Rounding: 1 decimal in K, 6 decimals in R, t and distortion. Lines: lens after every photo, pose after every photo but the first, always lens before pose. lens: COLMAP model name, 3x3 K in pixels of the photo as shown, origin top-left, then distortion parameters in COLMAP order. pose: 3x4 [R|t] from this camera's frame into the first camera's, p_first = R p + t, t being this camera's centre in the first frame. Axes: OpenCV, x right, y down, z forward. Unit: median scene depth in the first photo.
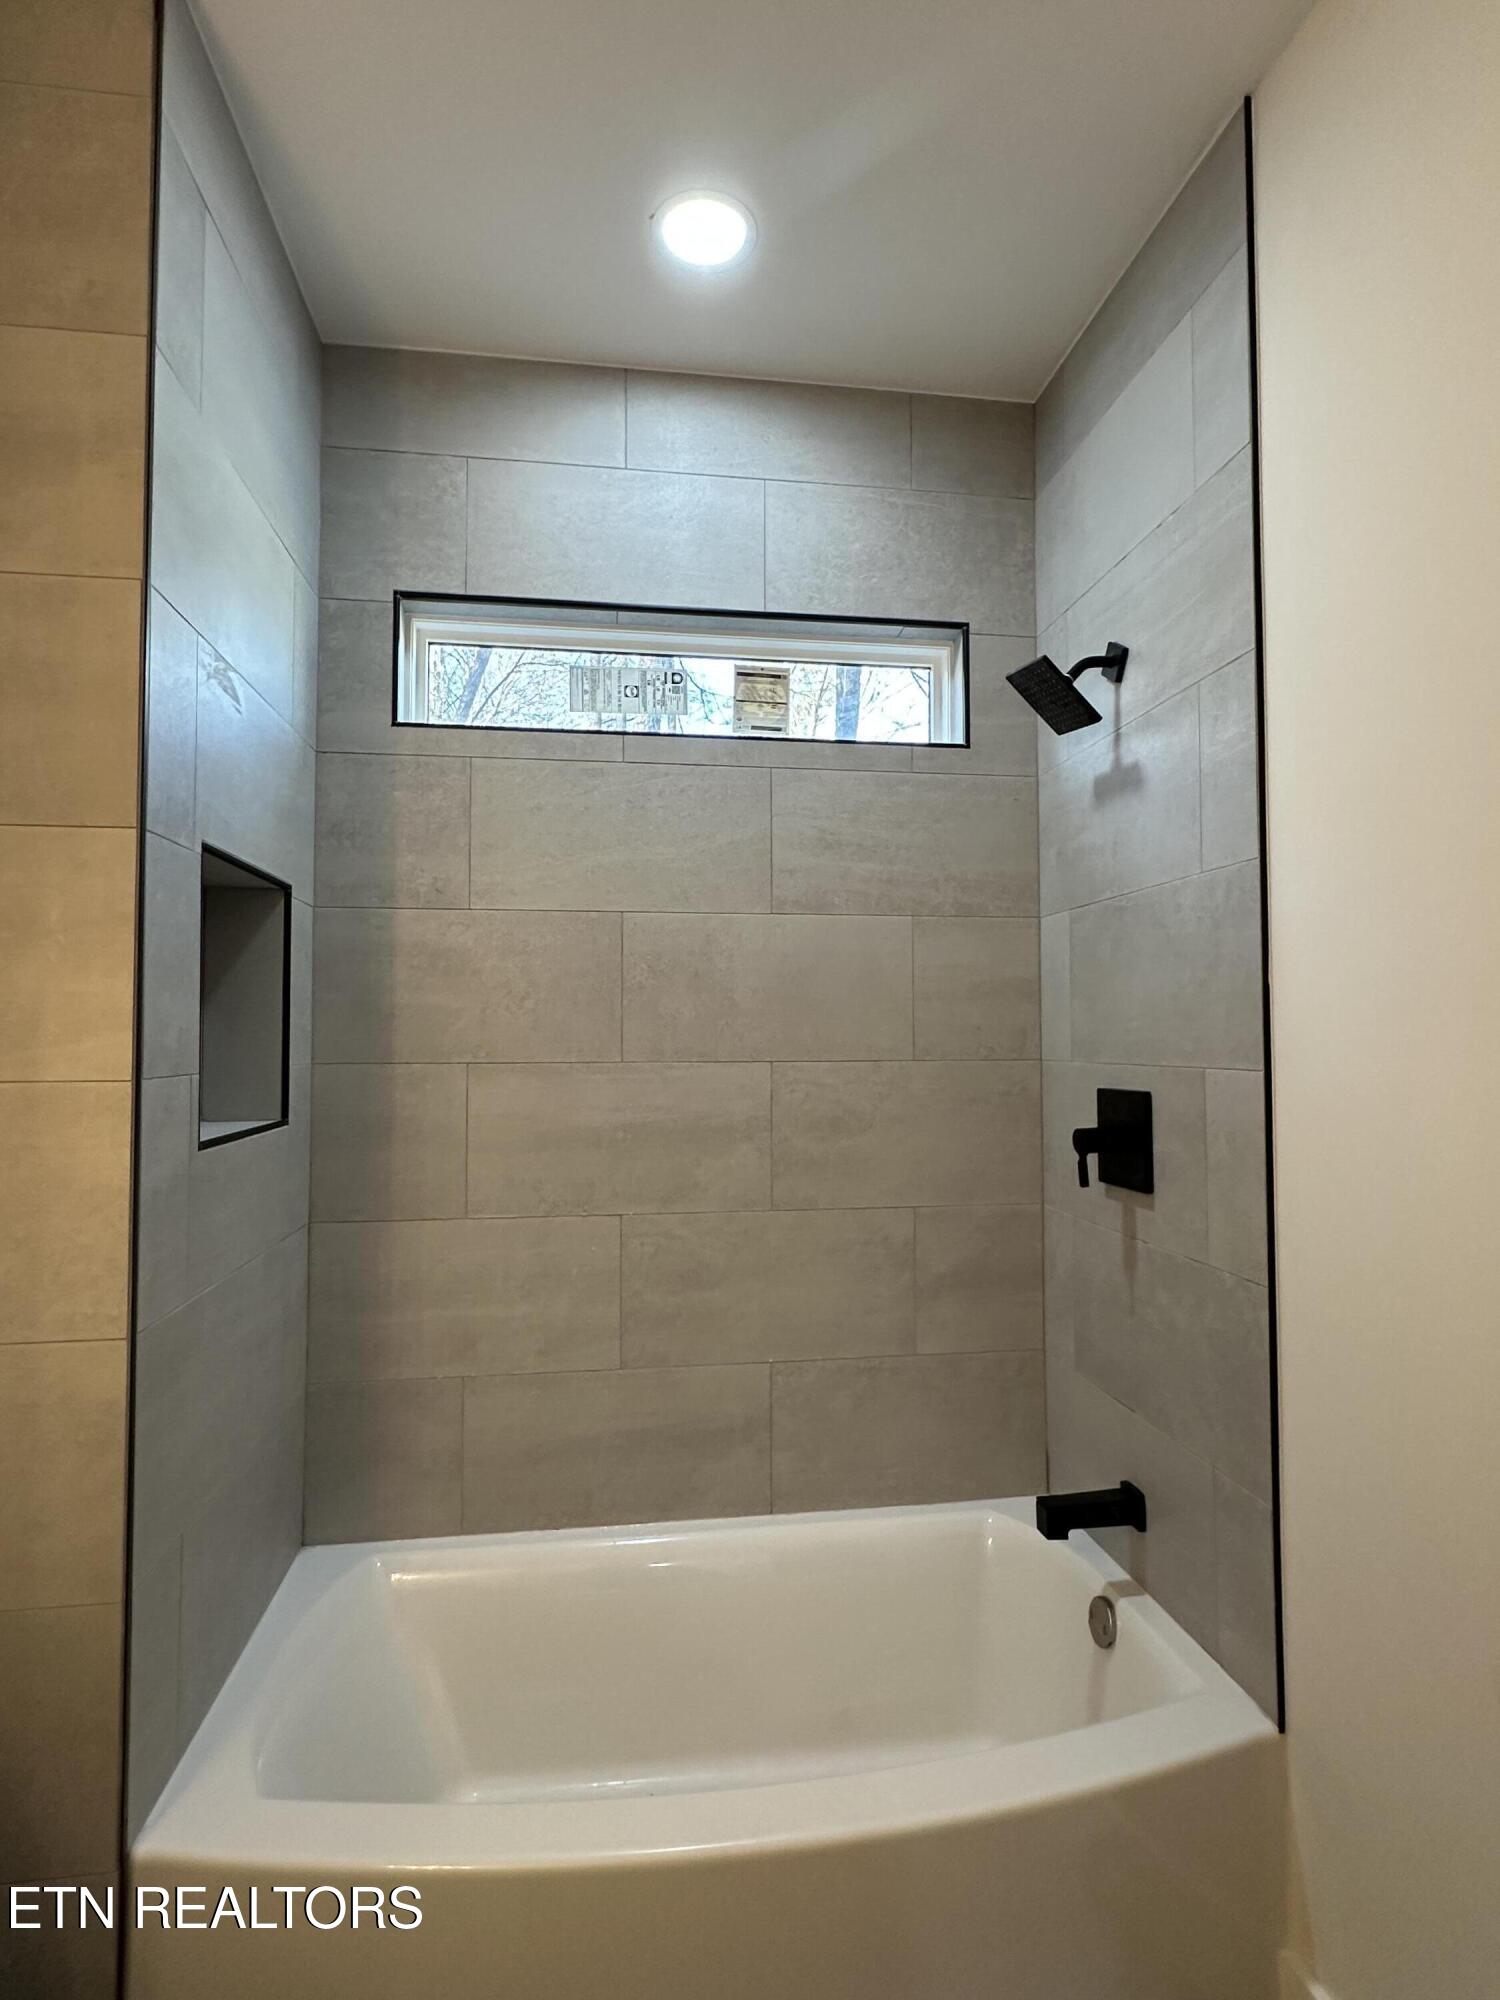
lens RADIAL K [[1047.2, 0, 747.3], [0, 1047.2, 1000.1], [0, 0, 1]] dist [-0.004300, 0.001597]
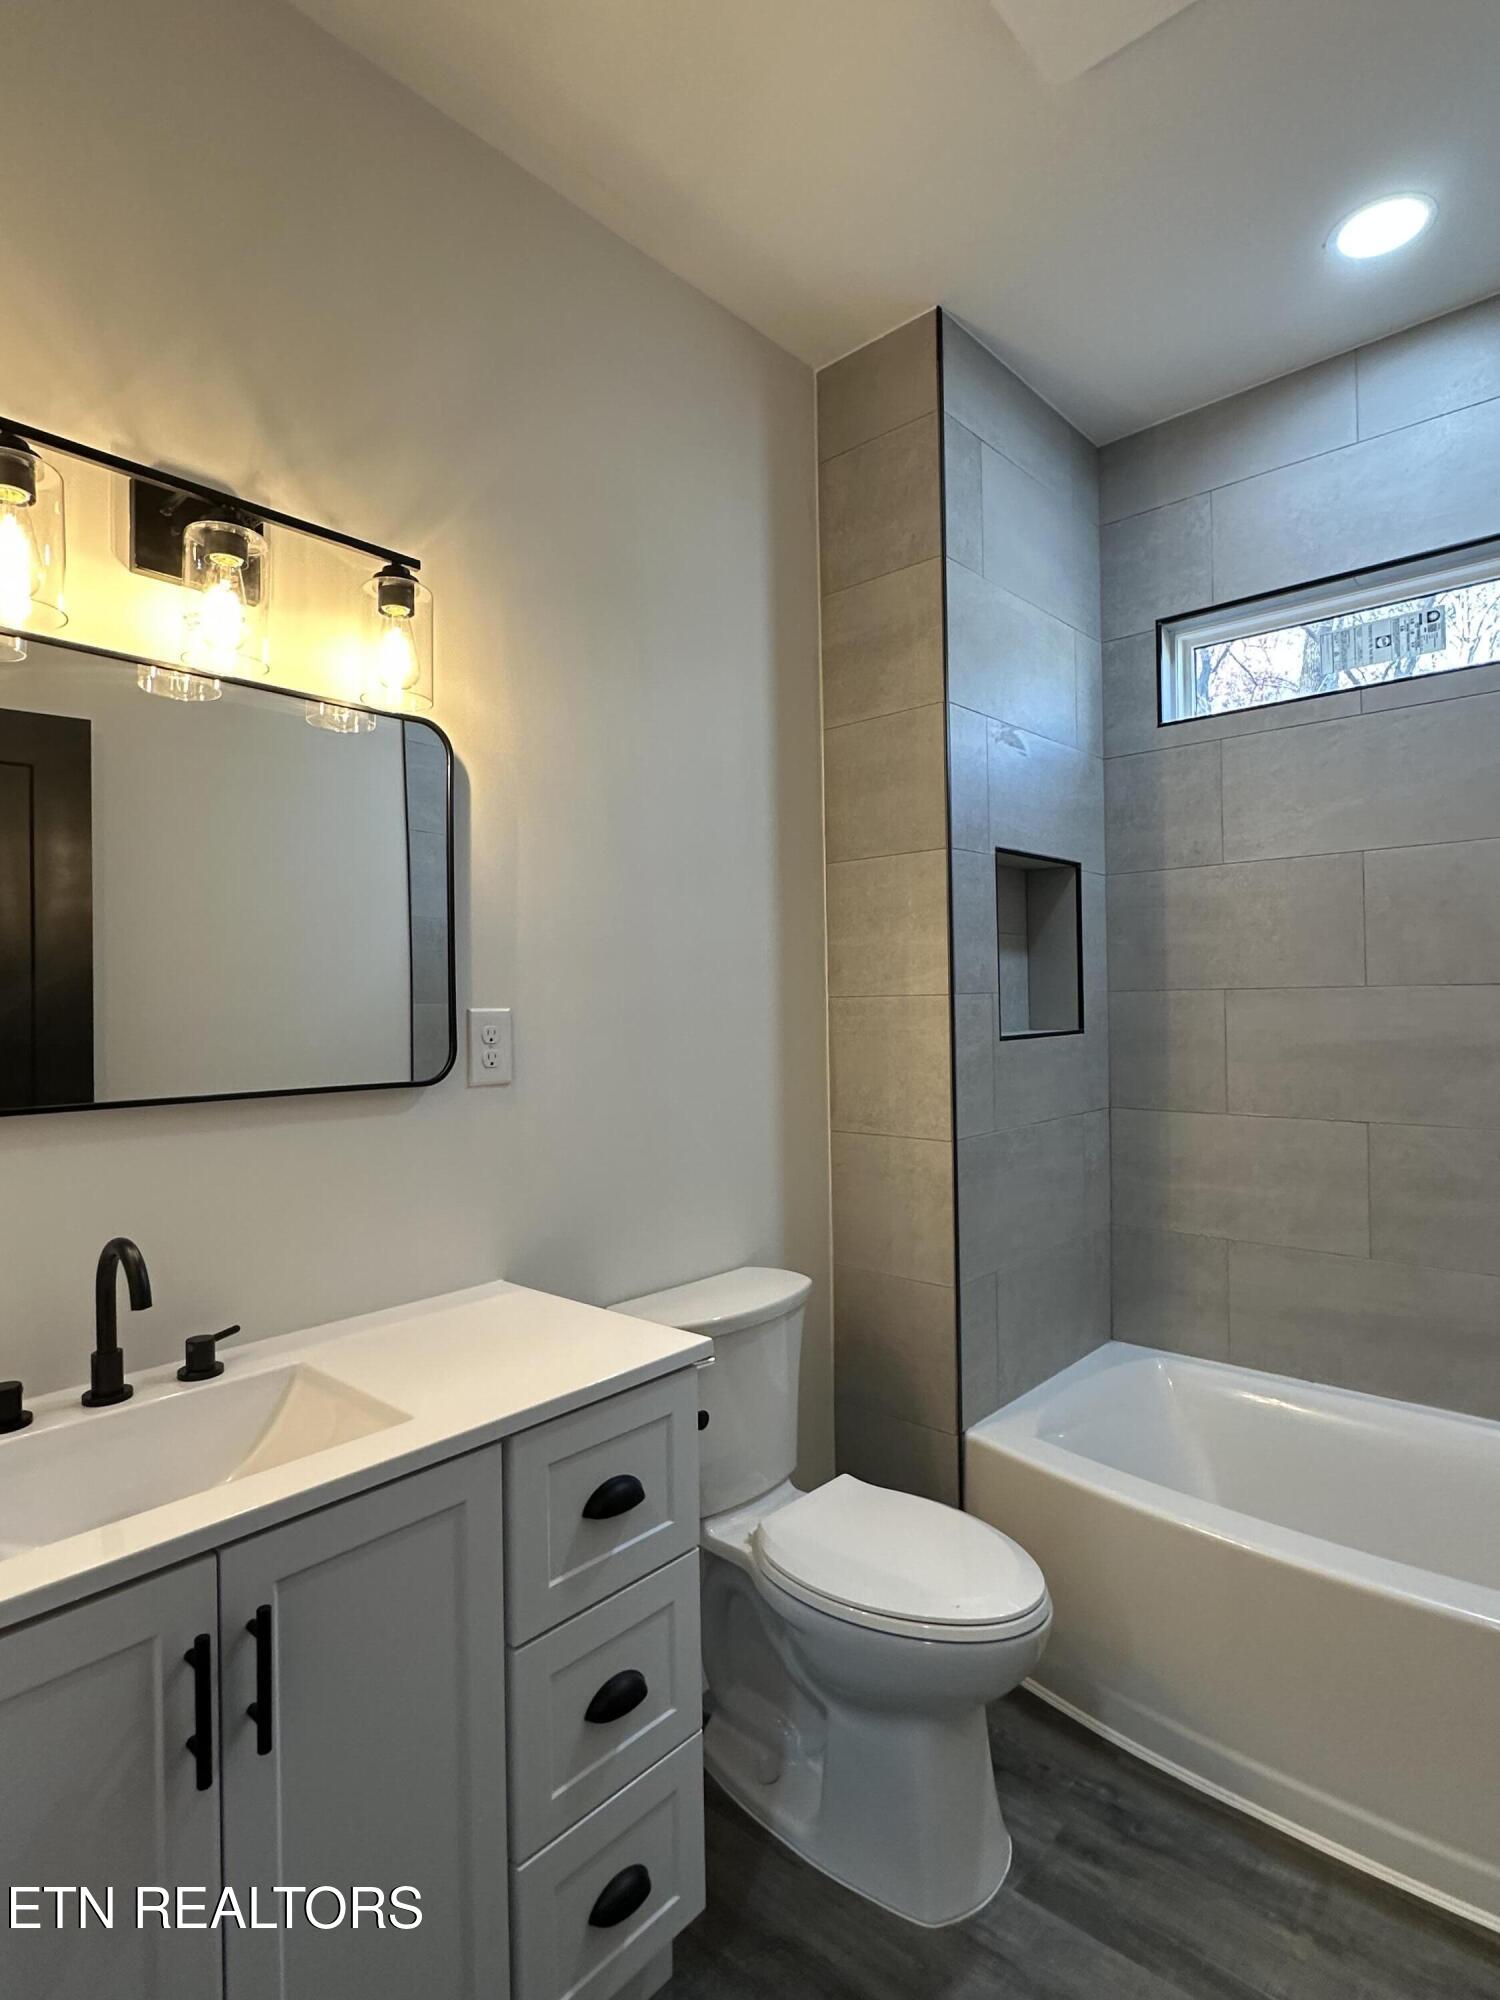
lens RADIAL K [[1047.2, 0, 750.4], [0, 1047.2, 998.3], [0, 0, 1]] dist [-0.004300, 0.001597]
pose [[0.637975, -0.009678, -0.769996, 0.327676], [0.044899, 0.998687, 0.024648, 0.015602], [0.768747, -0.050297, 0.637572, -0.219430]]
